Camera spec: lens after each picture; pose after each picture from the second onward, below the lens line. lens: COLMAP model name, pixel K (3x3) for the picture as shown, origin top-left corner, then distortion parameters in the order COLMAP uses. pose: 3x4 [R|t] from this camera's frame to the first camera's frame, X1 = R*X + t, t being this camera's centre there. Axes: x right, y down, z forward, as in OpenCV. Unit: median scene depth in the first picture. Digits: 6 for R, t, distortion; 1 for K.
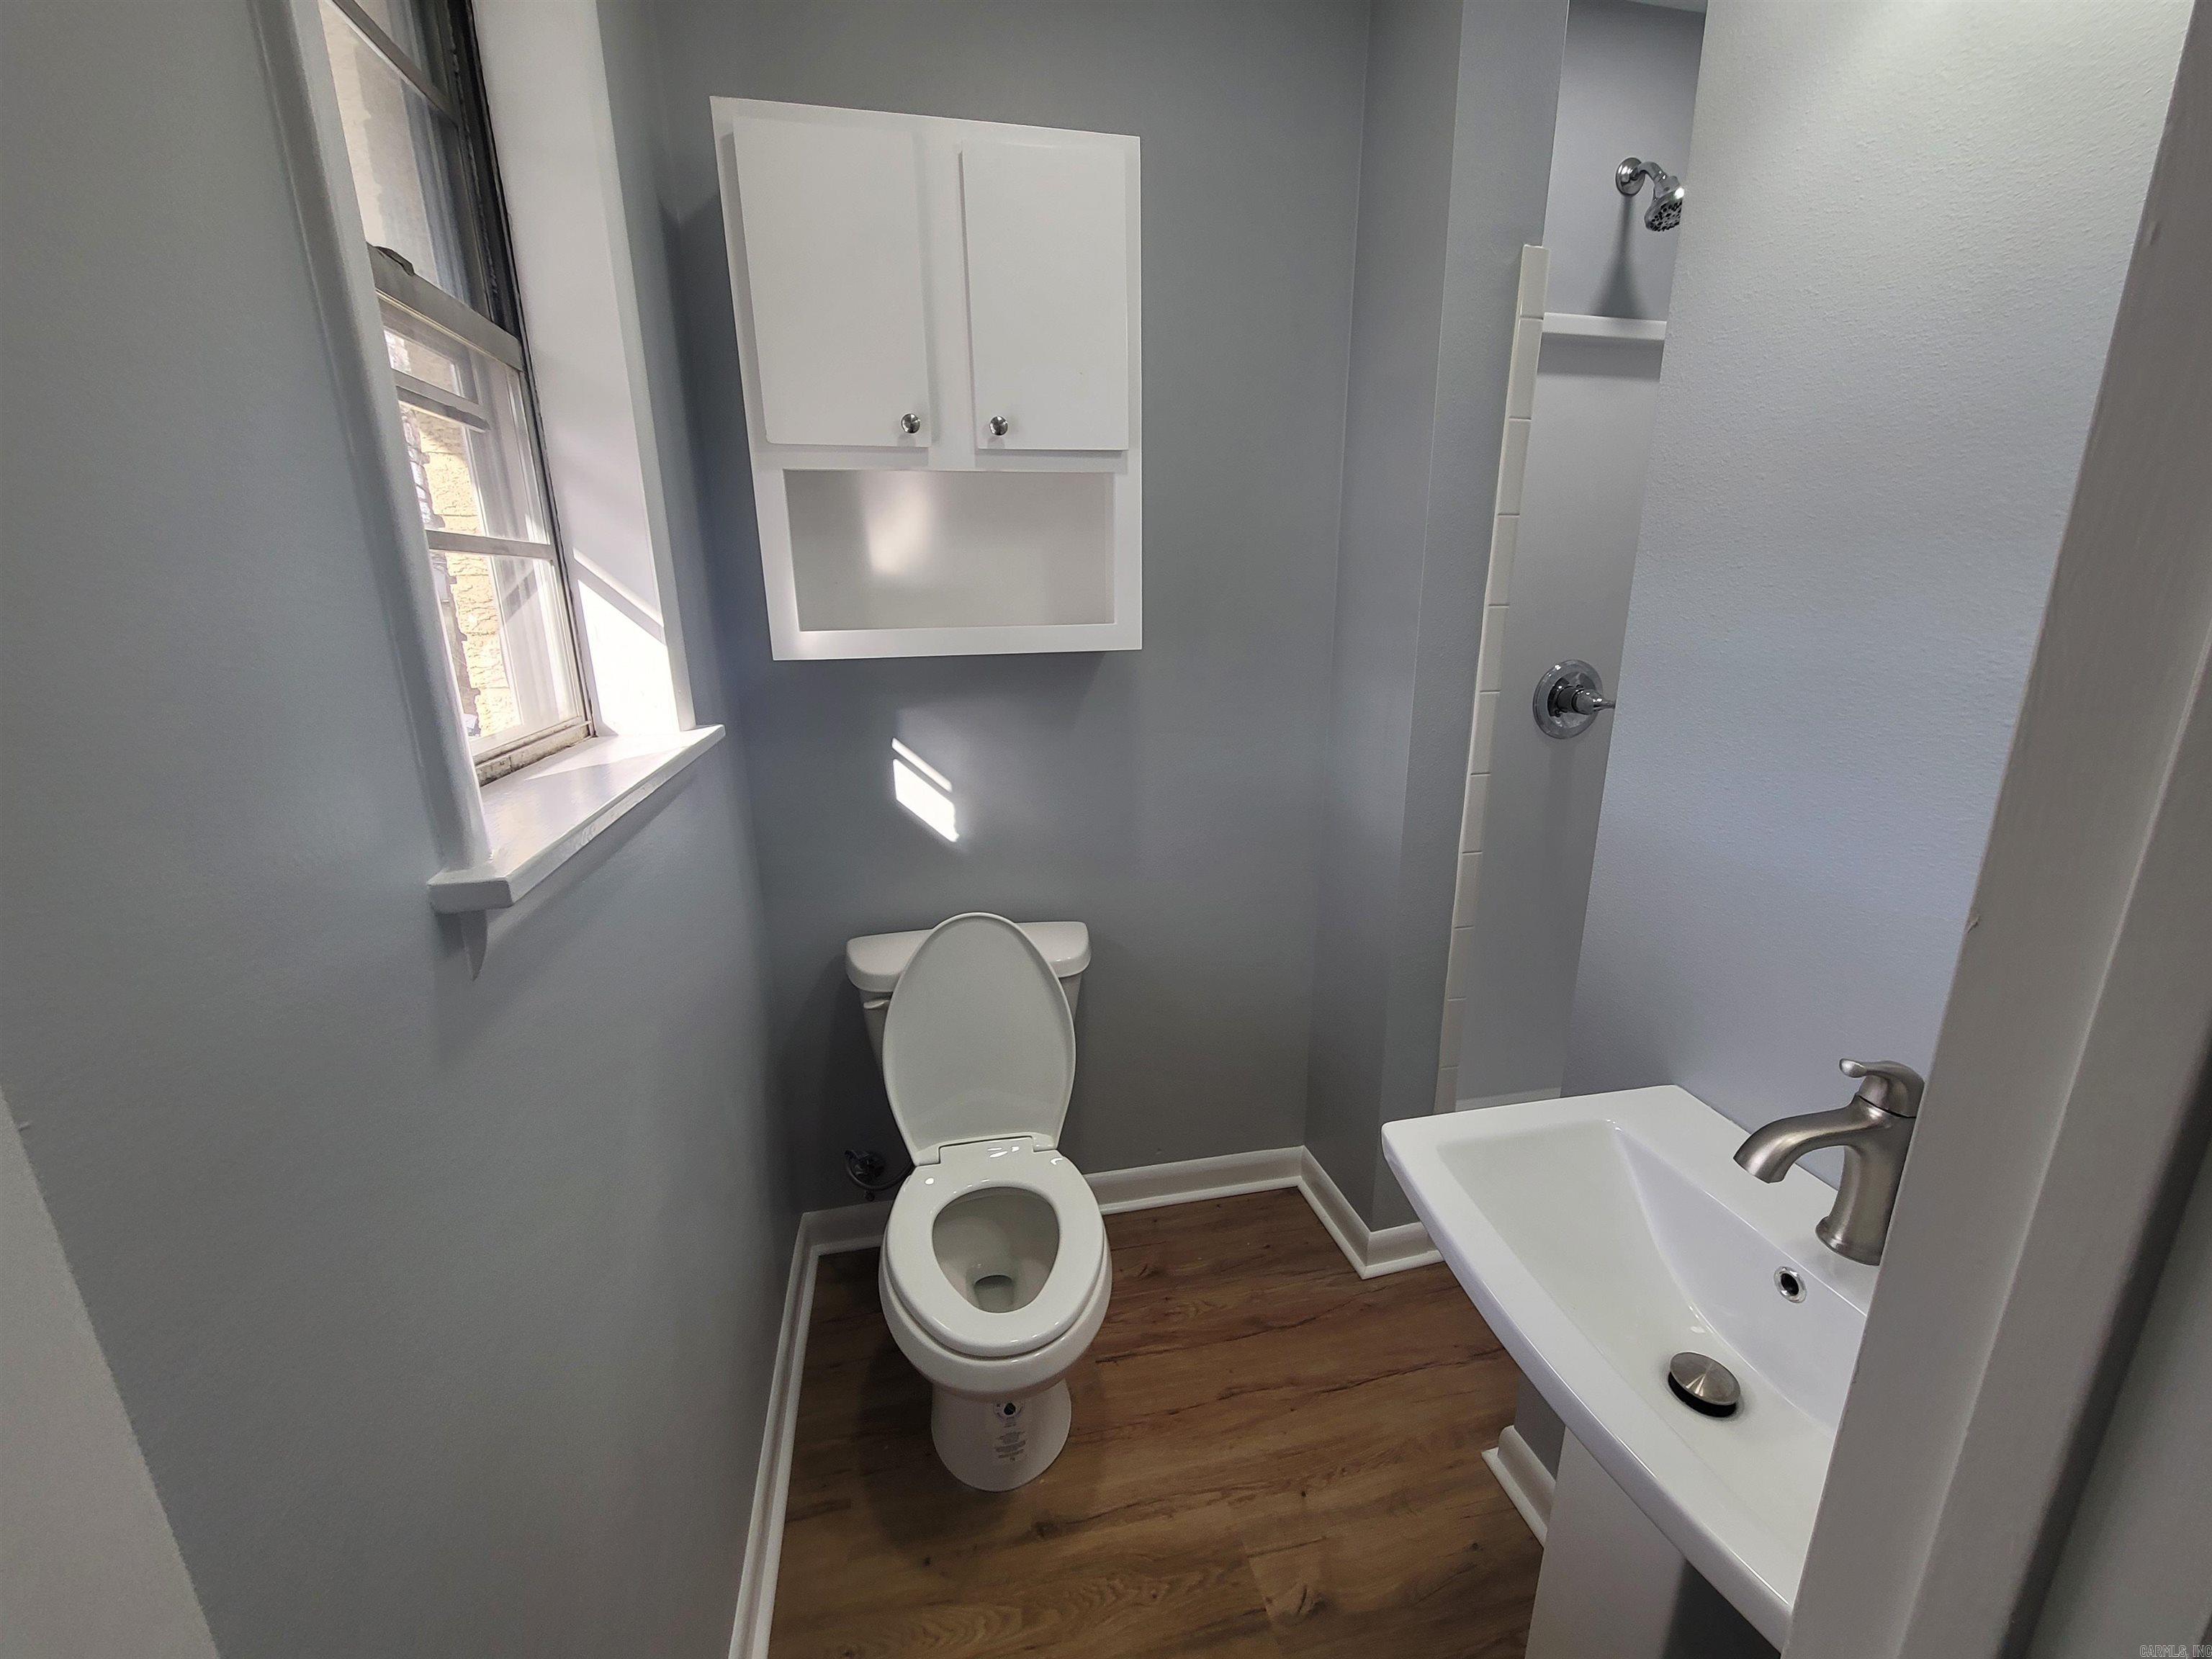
lens RADIAL K [[902.8, 0, 1117.4], [0, 902.8, 828.7], [0, 0, 1]] dist [0.000822, 0.000691]
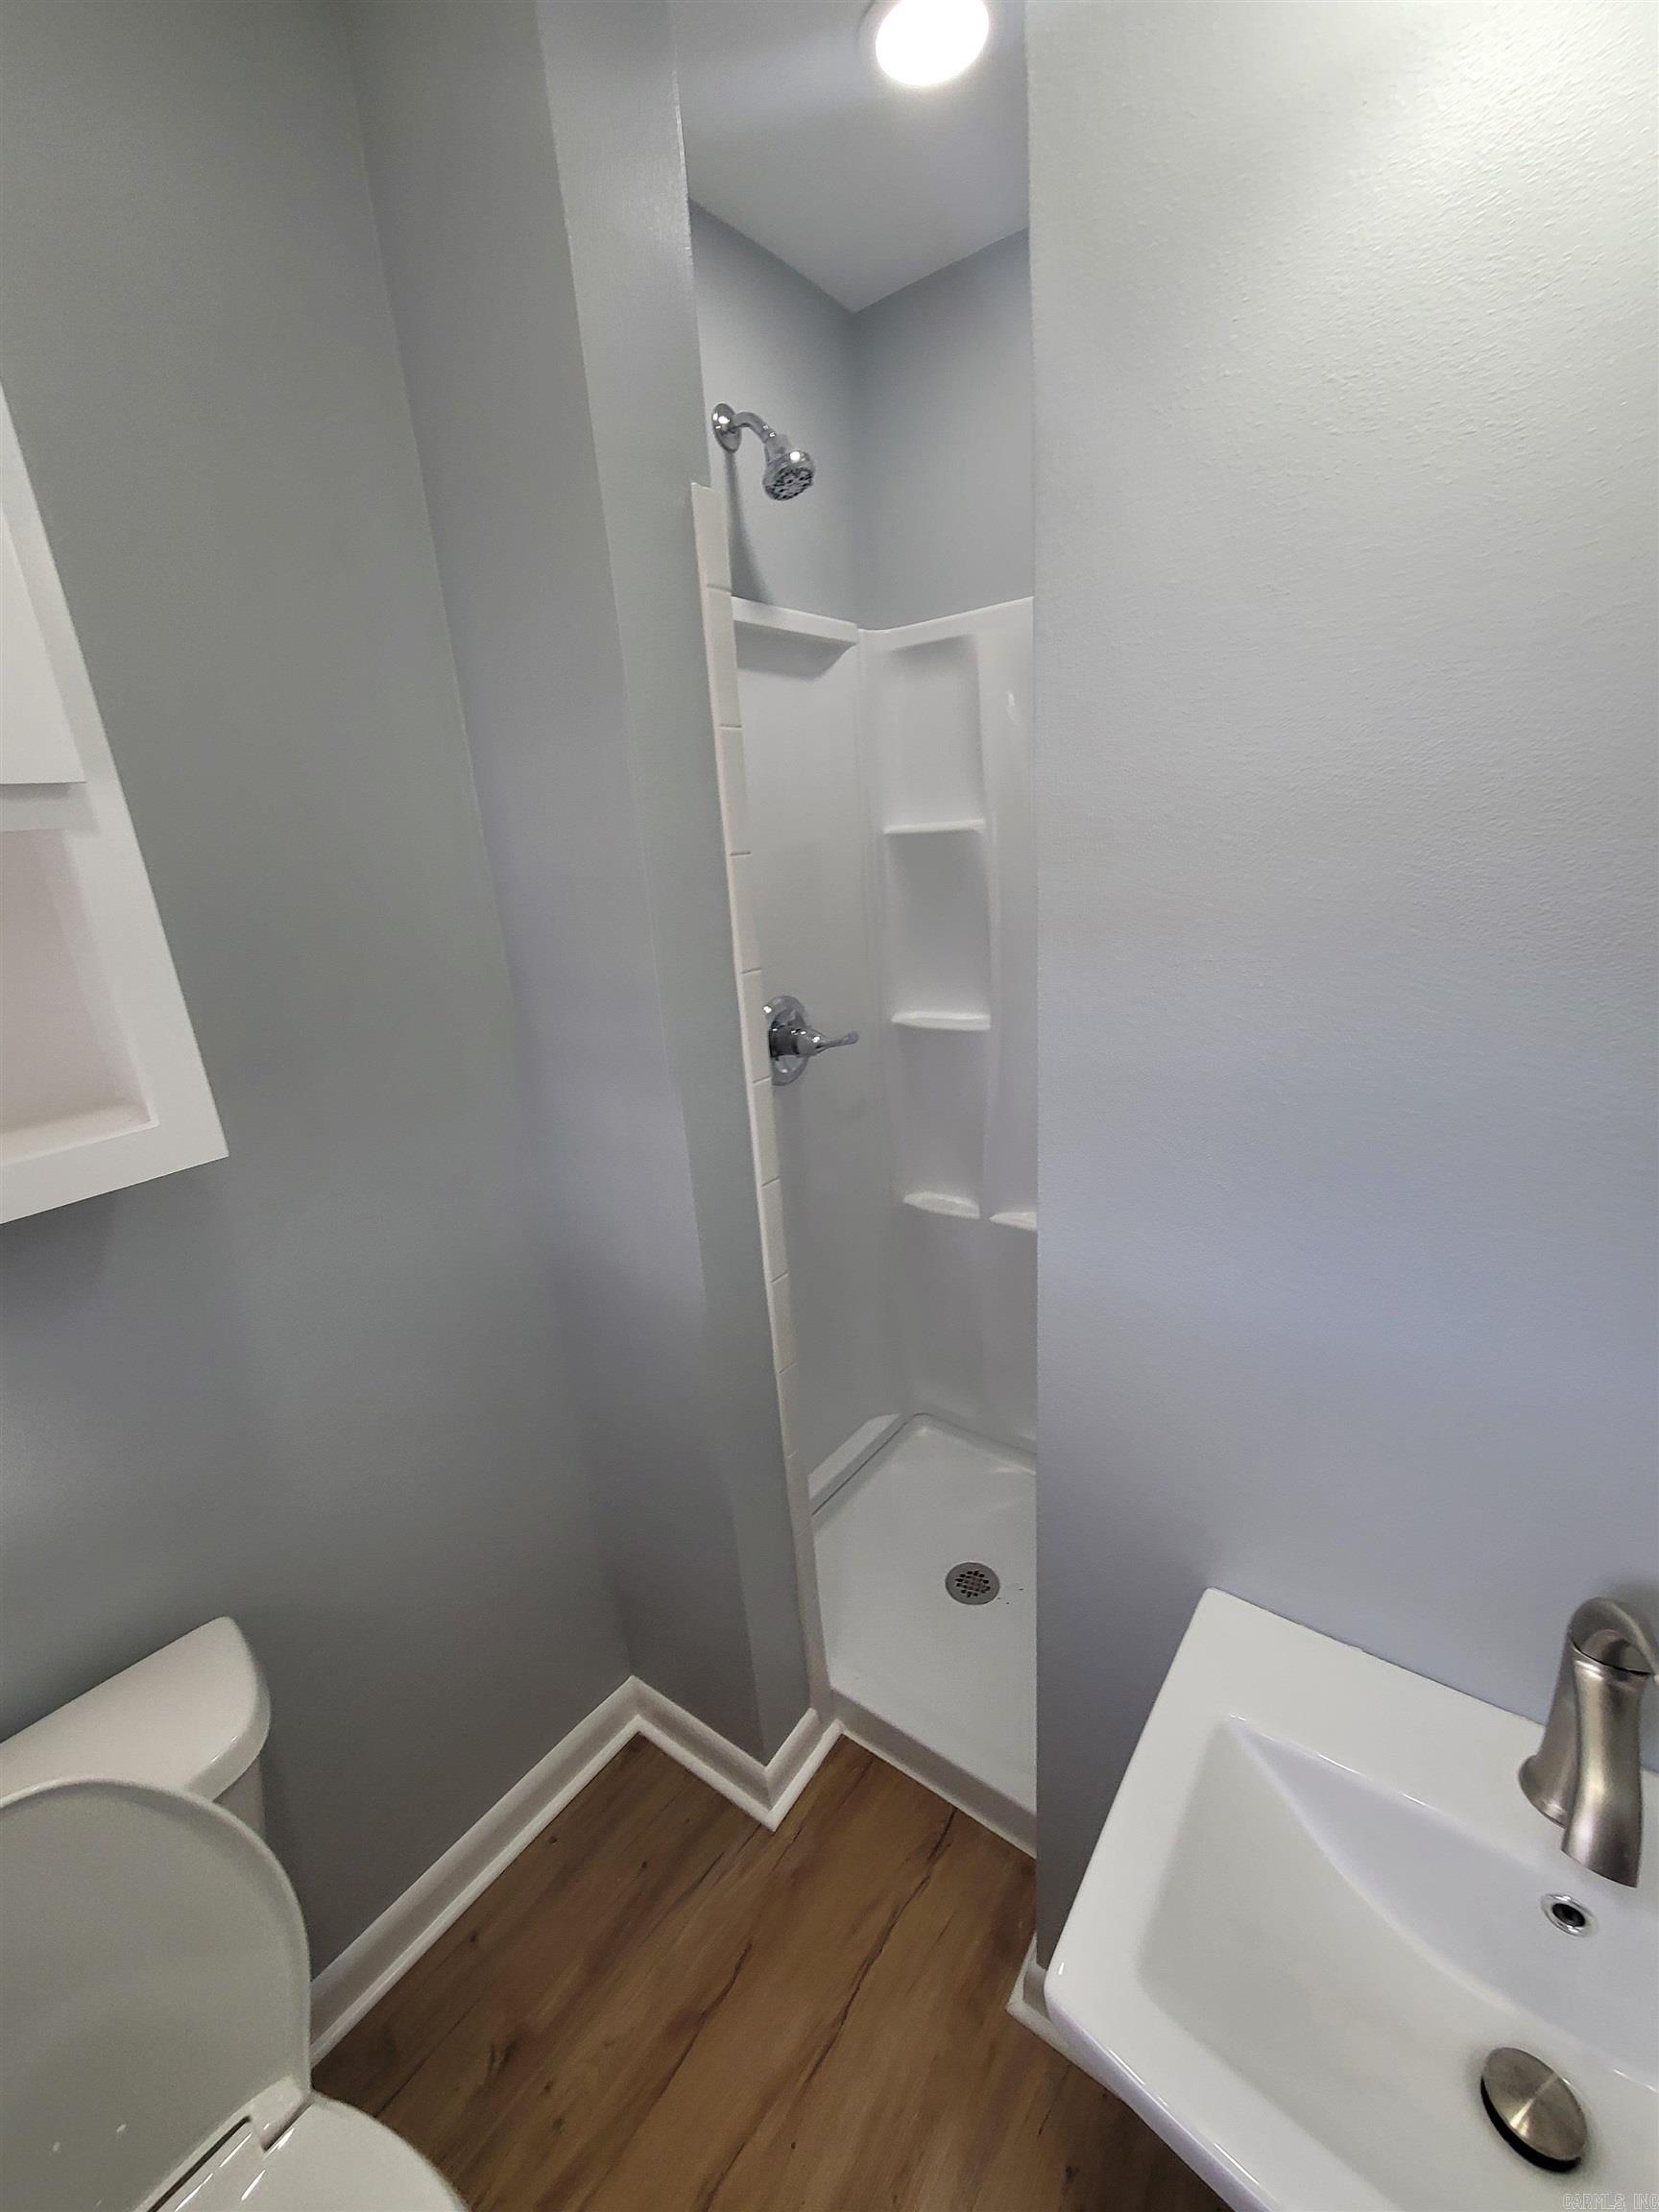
lens RADIAL K [[902.8, 0, 813.4], [0, 902.8, 1111.5], [0, 0, 1]] dist [0.000822, 0.000691]
pose [[0.767297, -0.240129, 0.594638, -0.016142], [0.233659, 0.968193, 0.089475, -0.178904], [-0.597209, 0.070289, 0.799000, 0.352227]]
